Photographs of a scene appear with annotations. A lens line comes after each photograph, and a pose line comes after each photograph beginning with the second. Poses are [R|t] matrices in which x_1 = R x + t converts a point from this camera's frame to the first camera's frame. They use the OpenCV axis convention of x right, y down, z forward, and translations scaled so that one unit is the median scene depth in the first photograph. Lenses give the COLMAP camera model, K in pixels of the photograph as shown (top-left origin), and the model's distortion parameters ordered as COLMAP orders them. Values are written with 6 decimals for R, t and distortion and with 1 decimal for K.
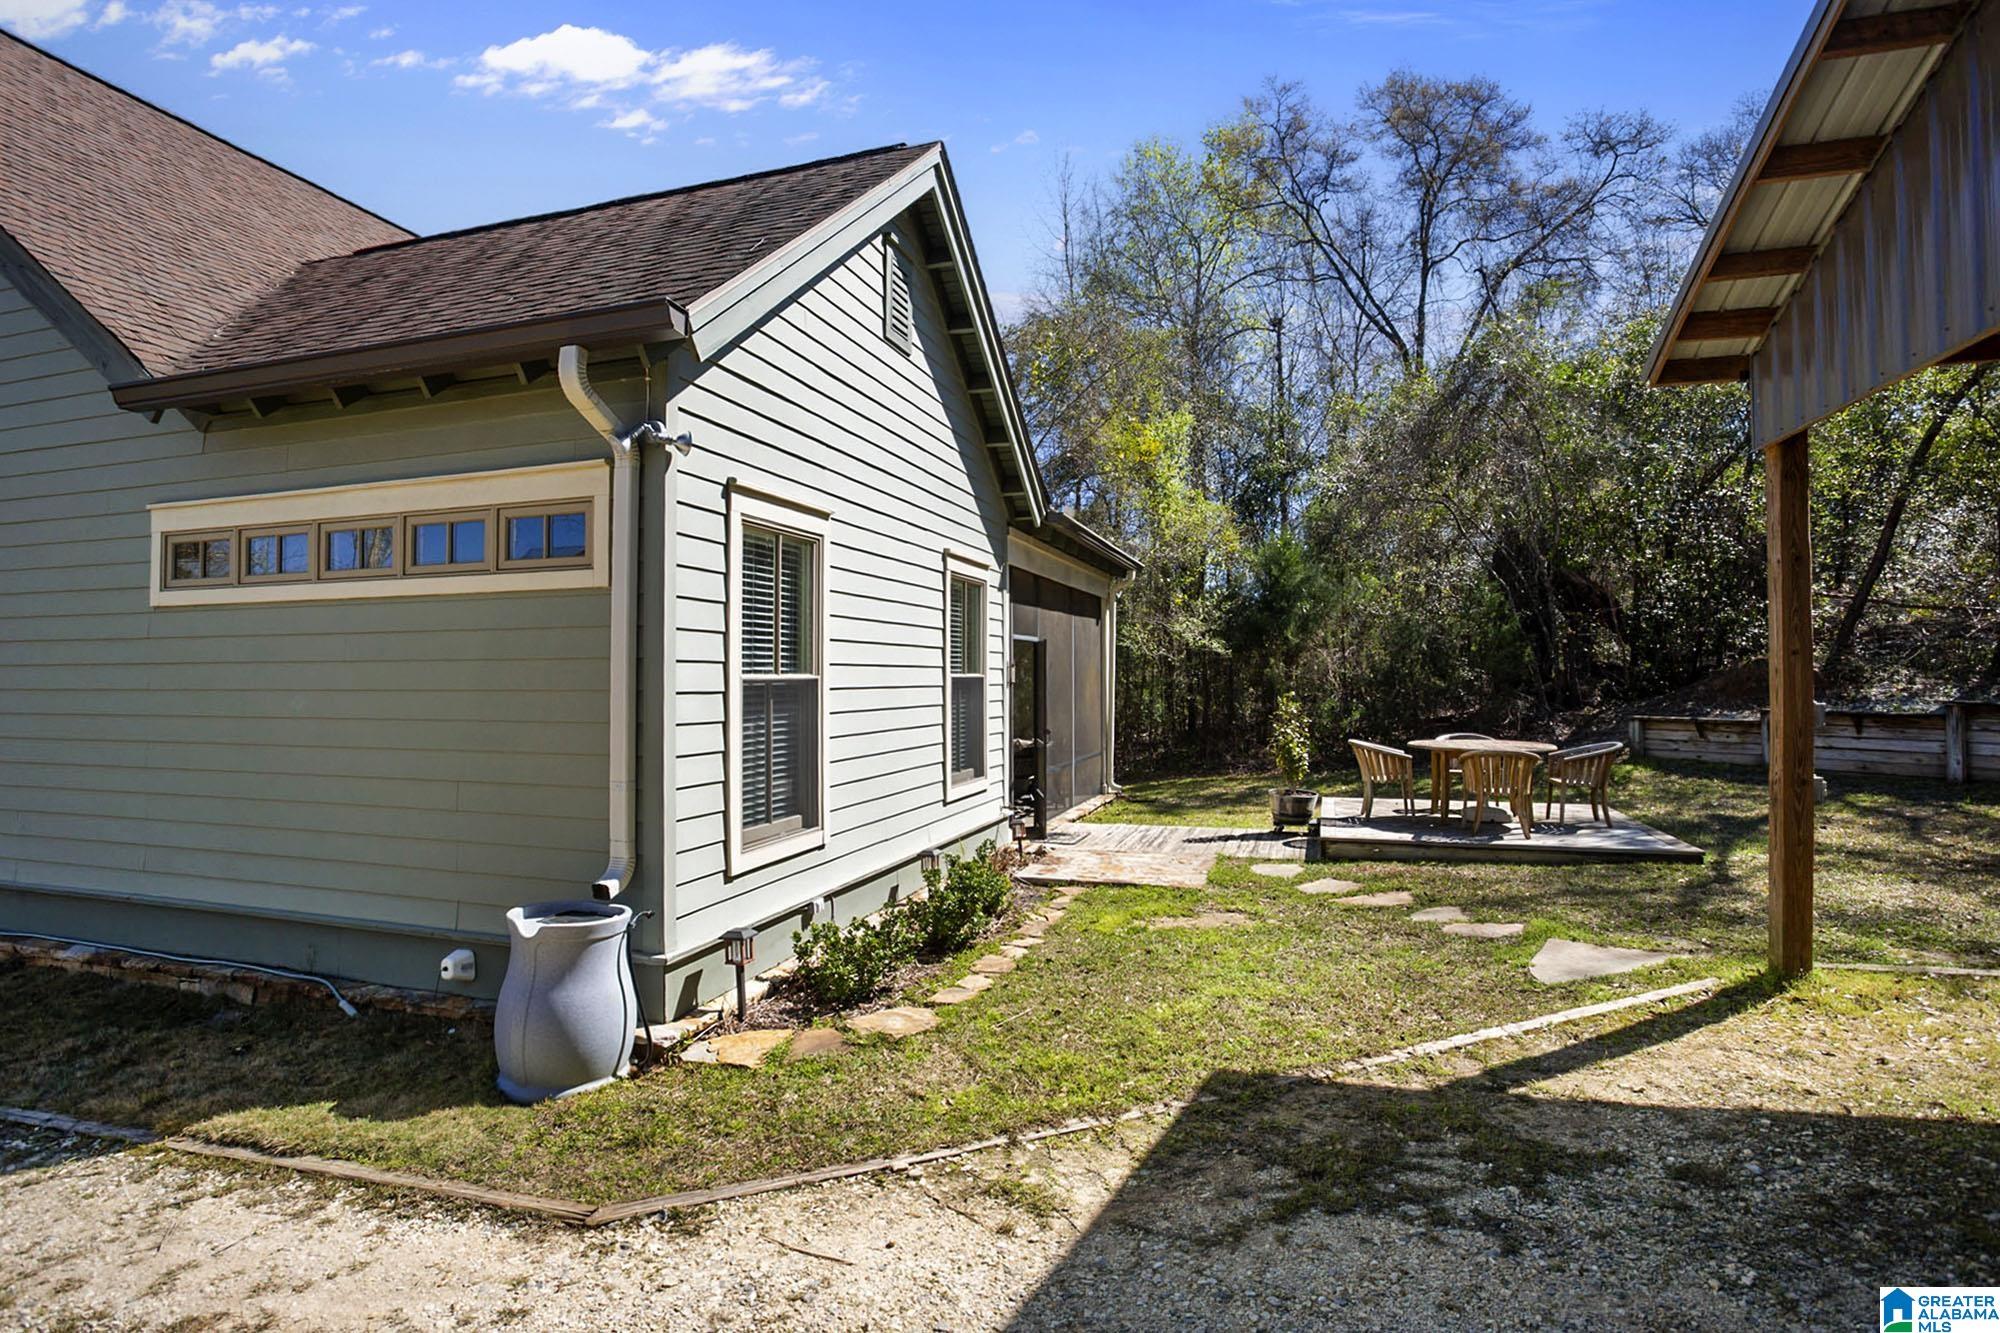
lens RADIAL K [[988.9, 0, 970.0], [0, 988.9, 664.0], [0, 0, 1]] dist [-0.068115, 0.036968]
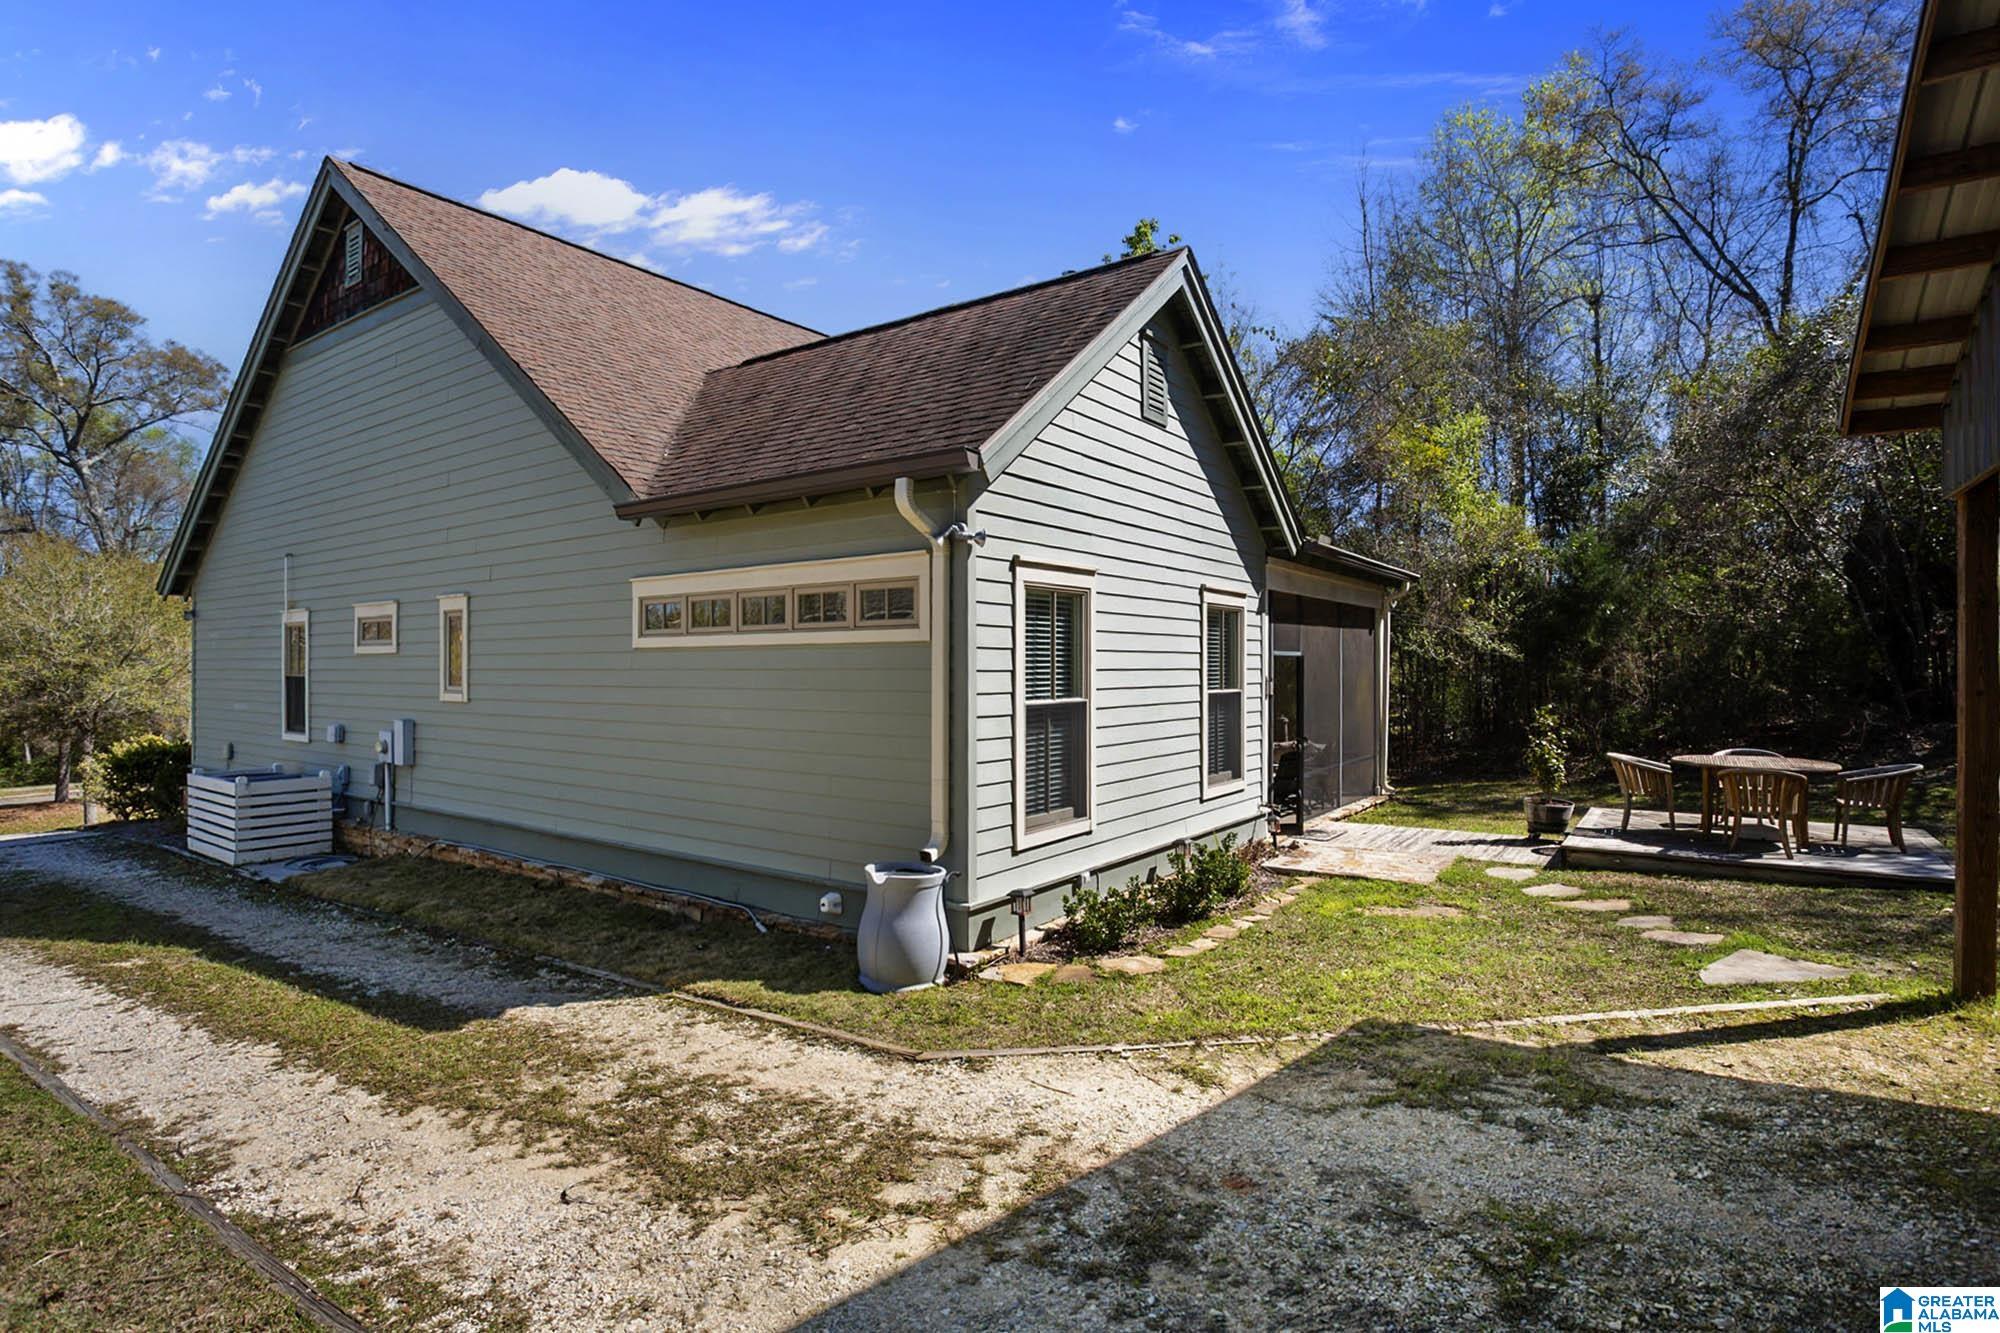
lens RADIAL K [[988.9, 0, 970.0], [0, 988.9, 664.0], [0, 0, 1]] dist [-0.068115, 0.036968]
pose [[0.951022, -0.002106, -0.309115, 0.115947], [0.005942, 0.999917, 0.011468, -0.057505], [0.309065, -0.012743, 0.950956, -0.309197]]
